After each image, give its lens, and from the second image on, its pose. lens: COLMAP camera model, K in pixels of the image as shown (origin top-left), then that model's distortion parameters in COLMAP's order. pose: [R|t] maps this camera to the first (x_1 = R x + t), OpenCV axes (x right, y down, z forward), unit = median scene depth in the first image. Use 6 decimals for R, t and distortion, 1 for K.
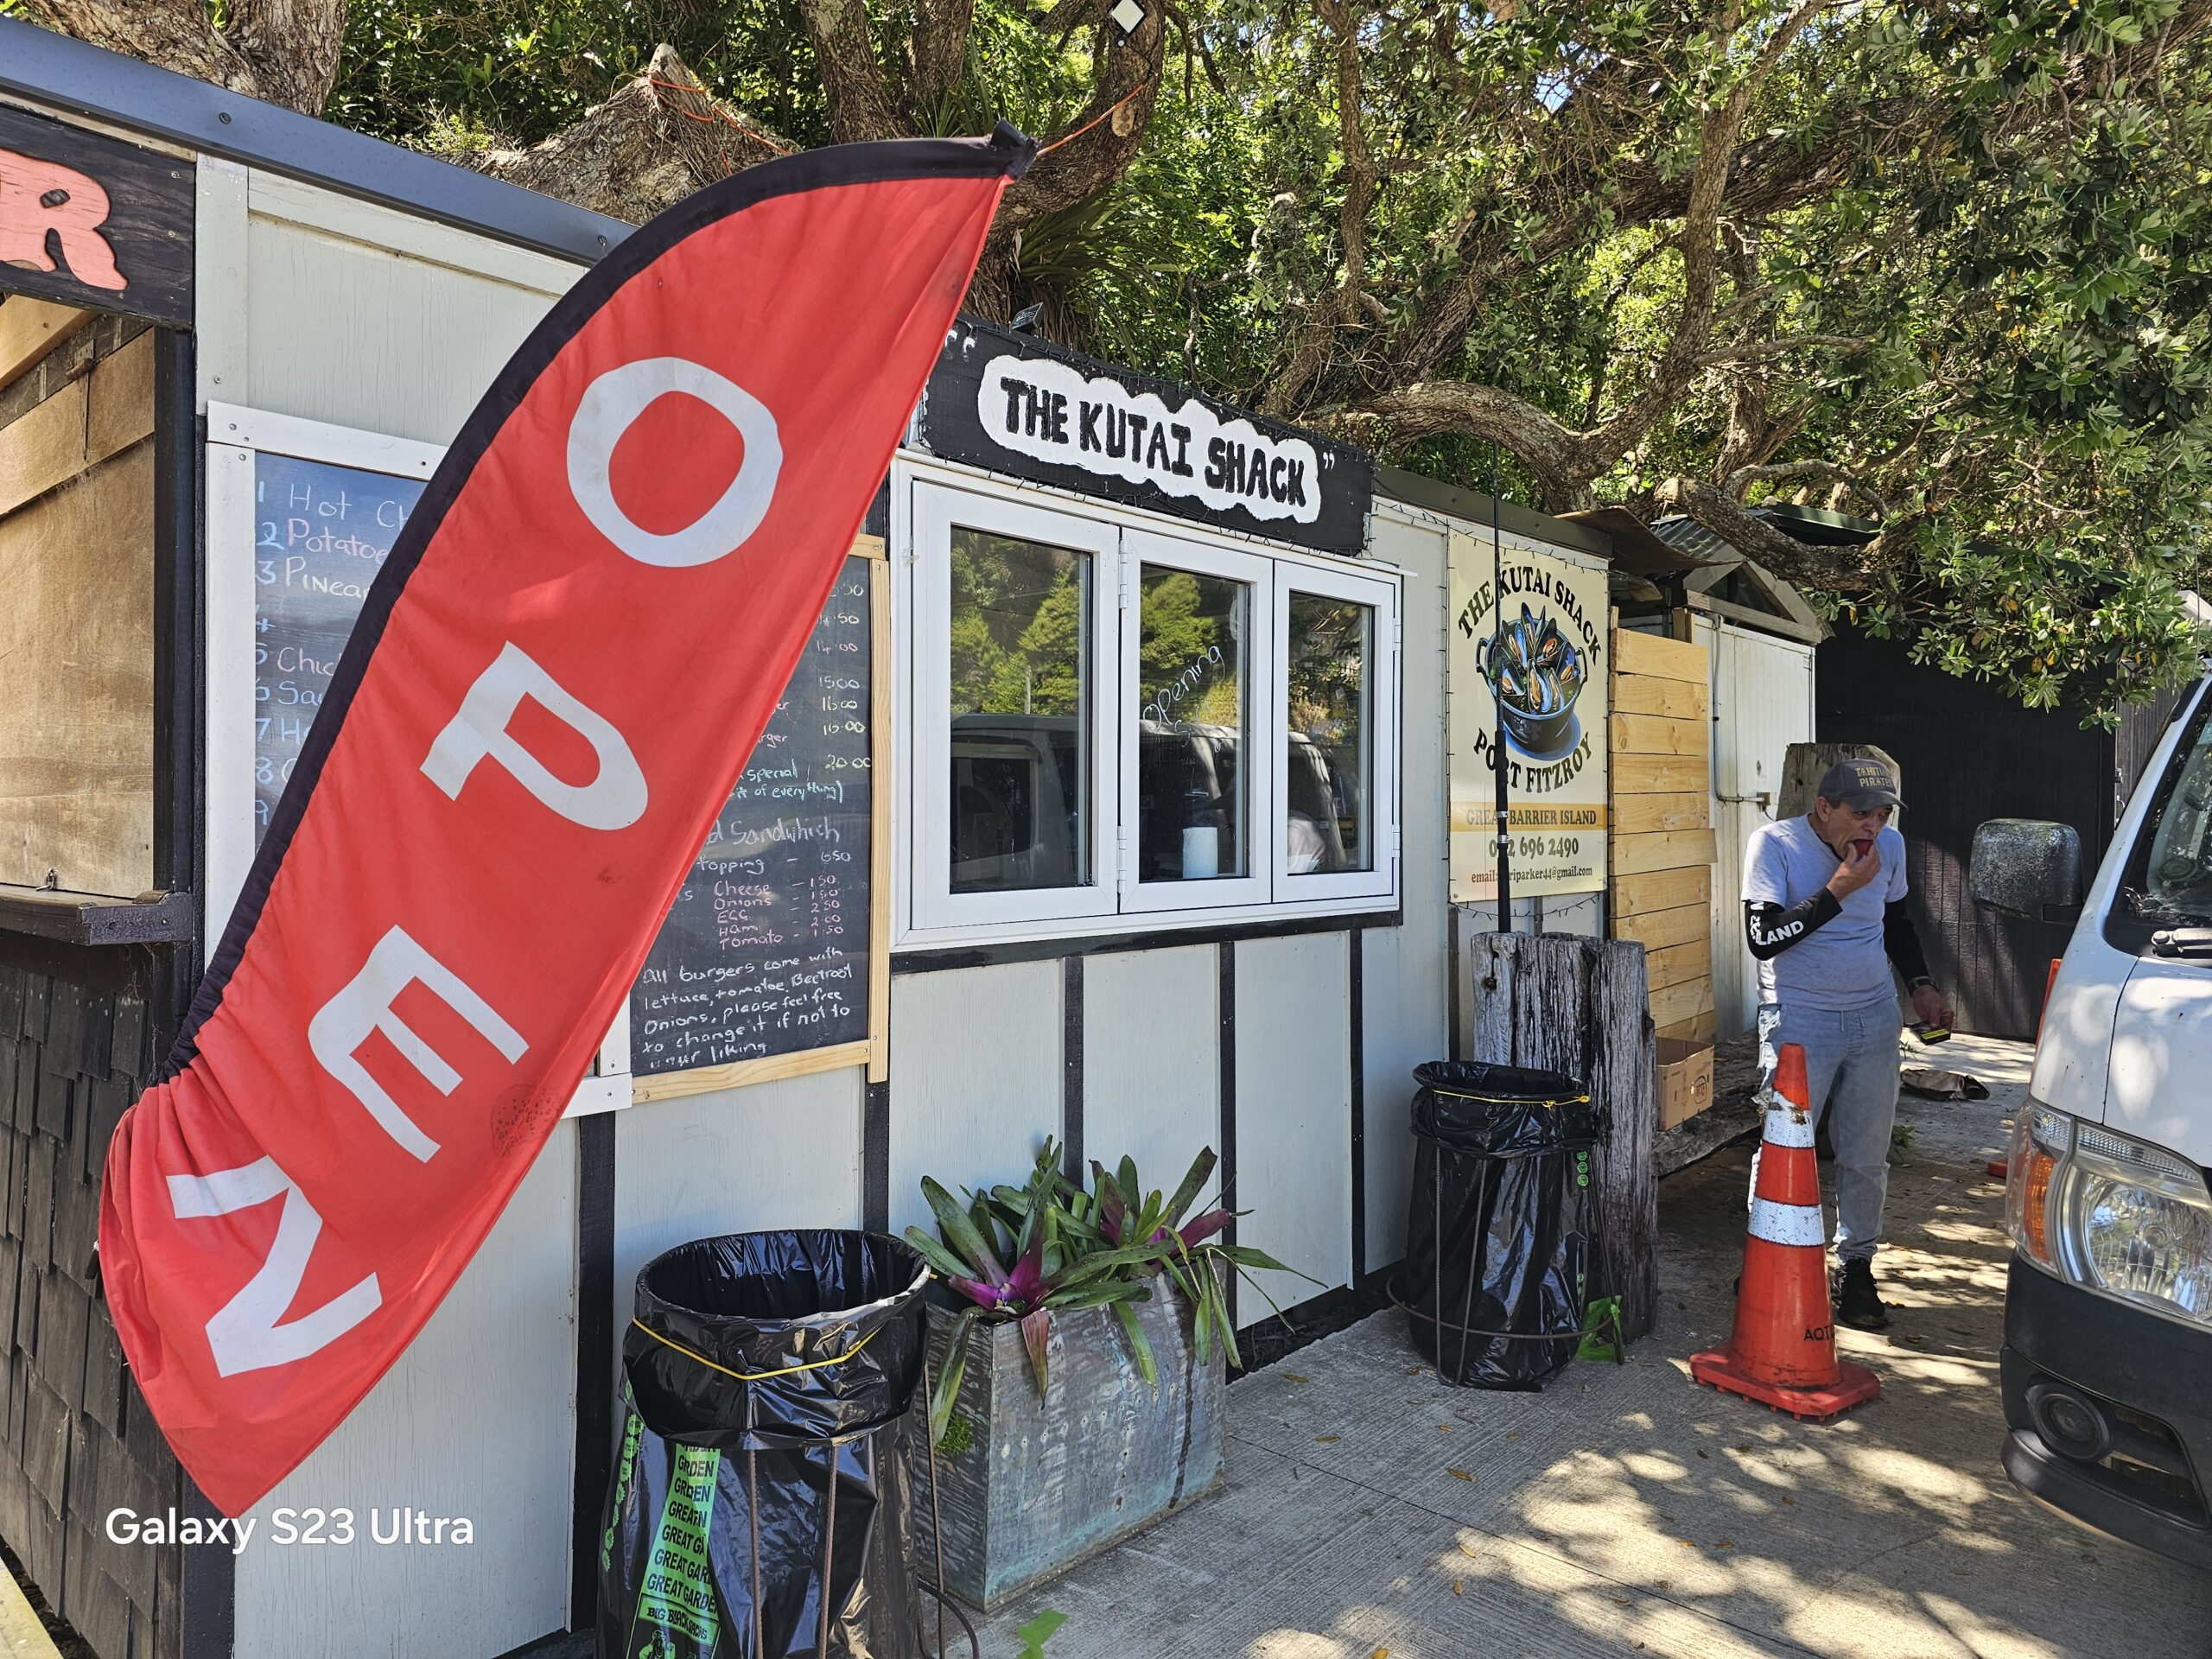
lens RADIAL K [[1525.8, 0, 1110.5], [0, 1525.8, 818.1], [0, 0, 1]] dist [0.041225, -0.035771]
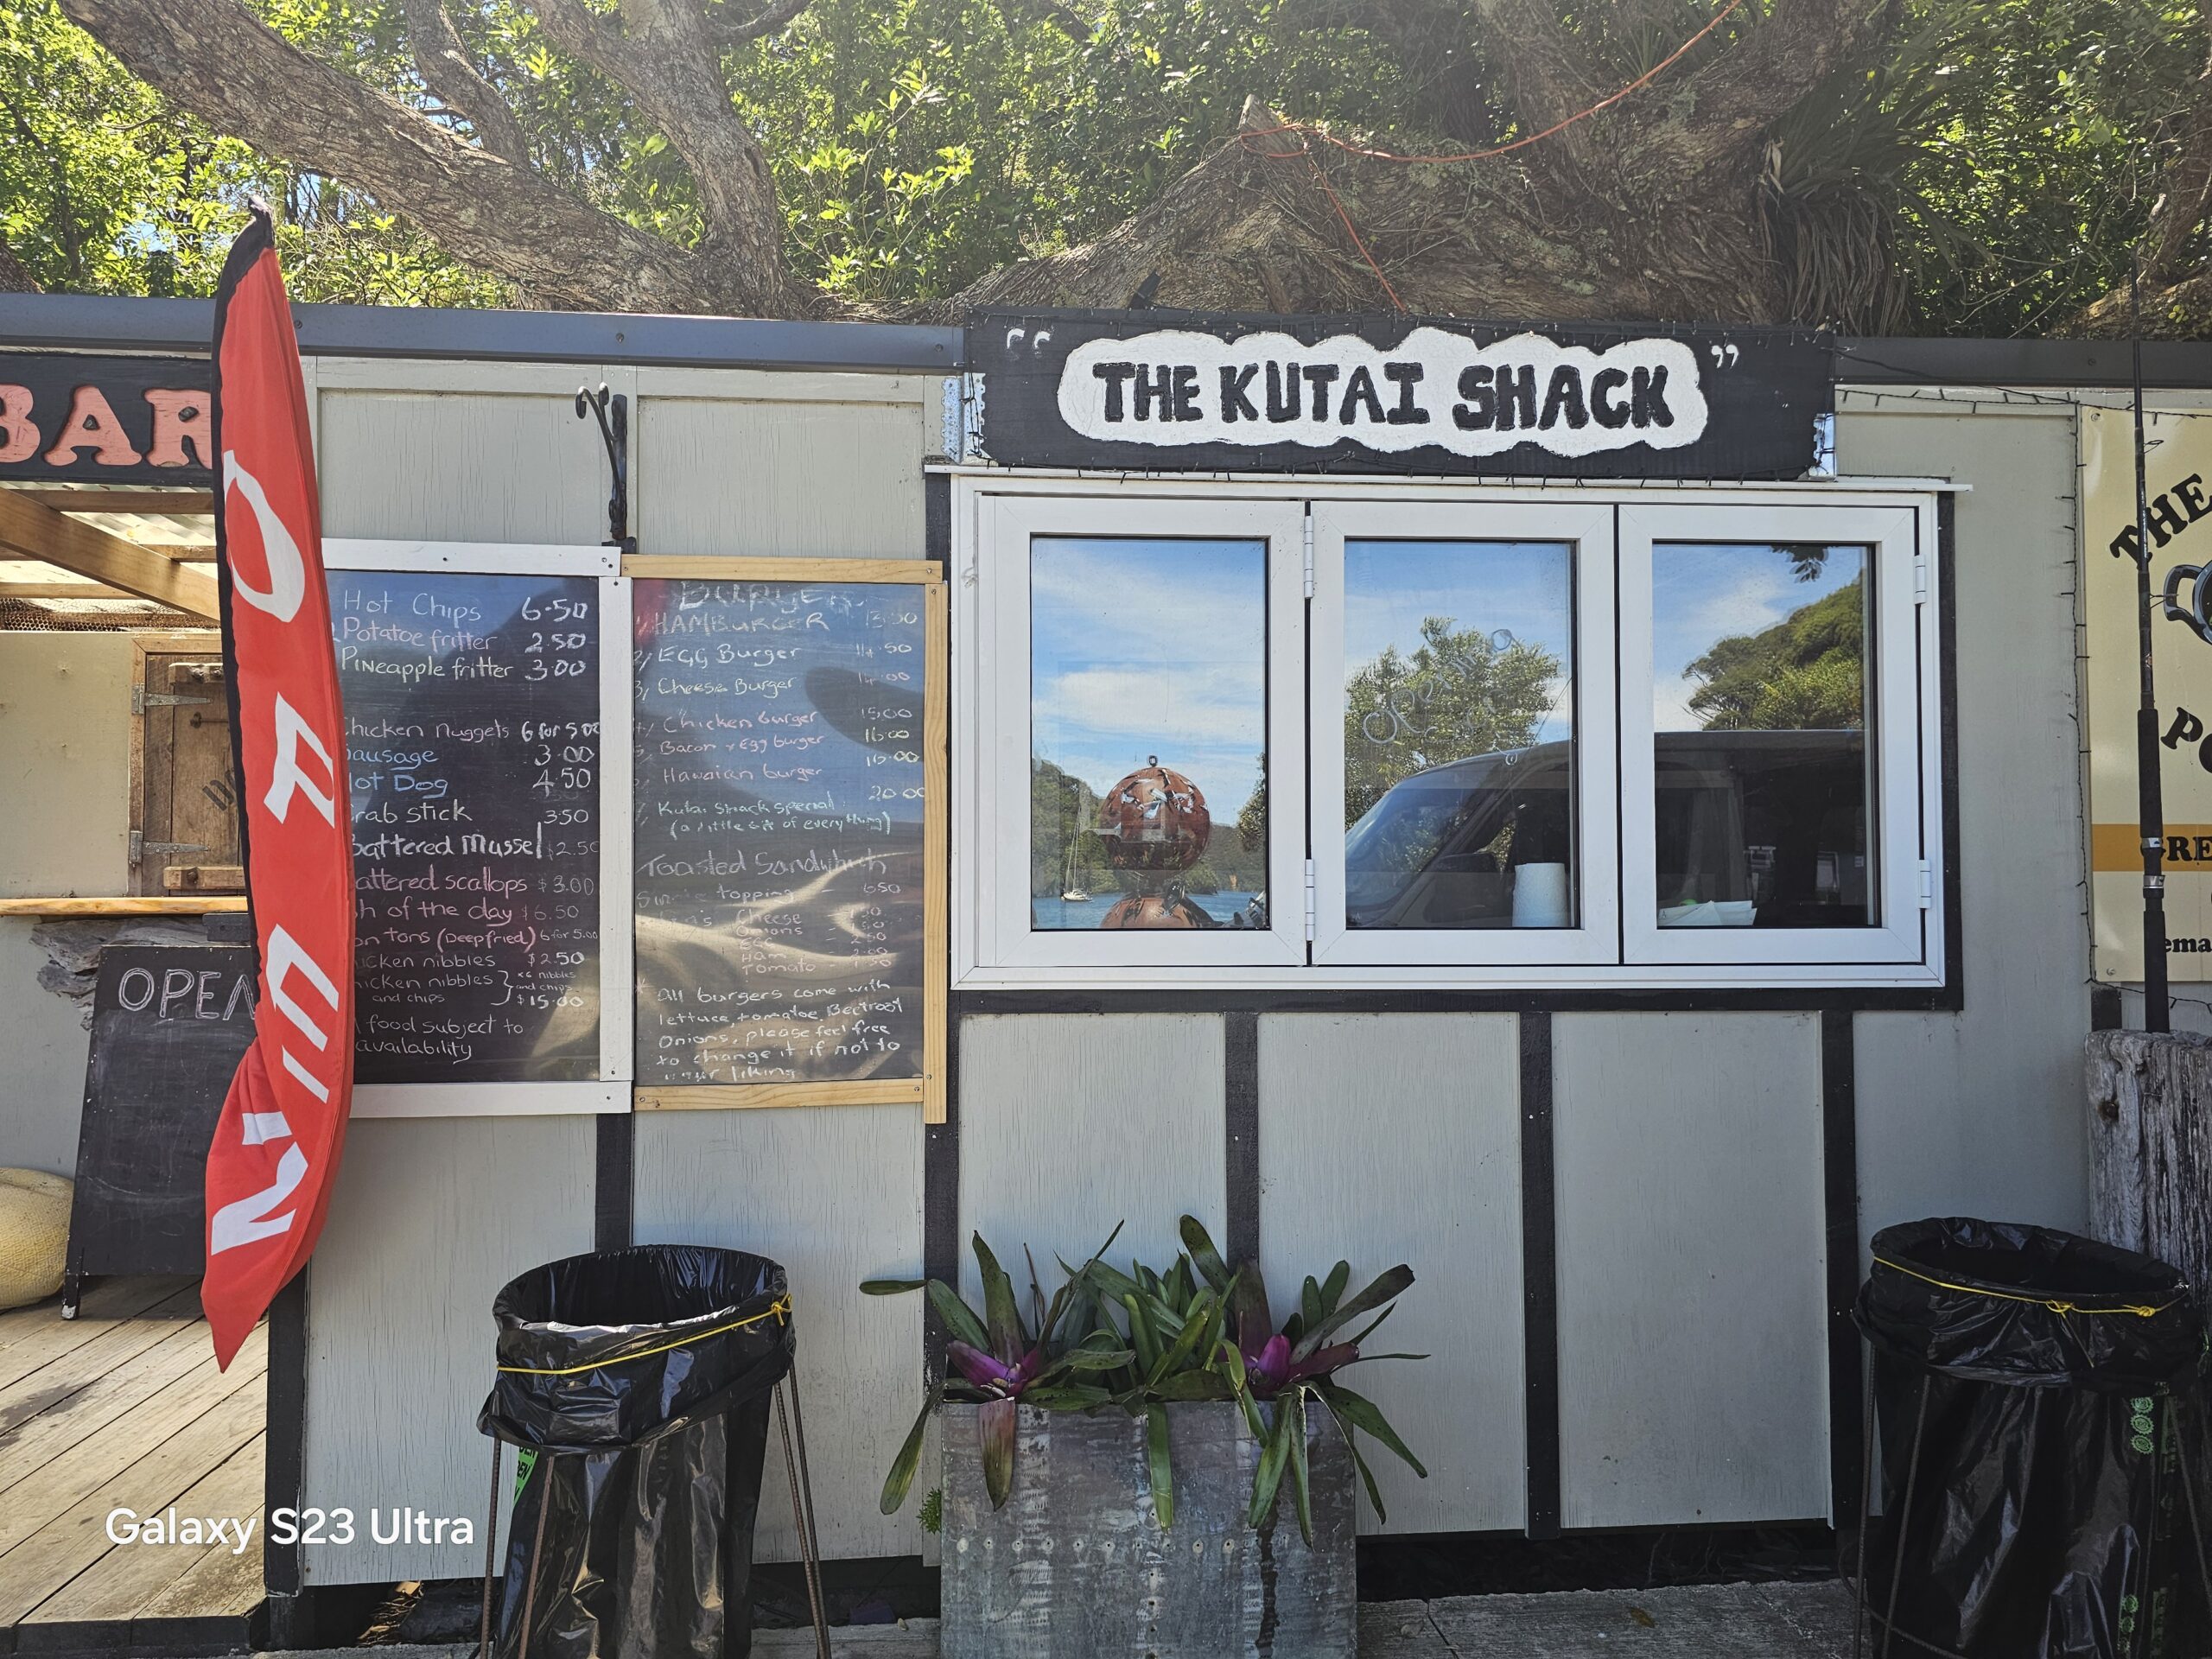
lens RADIAL K [[1525.8, 0, 1051.2], [0, 1525.8, 838.7], [0, 0, 1]] dist [0.041225, -0.035771]
pose [[0.716780, -0.017572, -0.697078, 0.489410], [0.001422, 0.999717, -0.023738, 0.013617], [0.697298, 0.016023, 0.716603, 0.304987]]
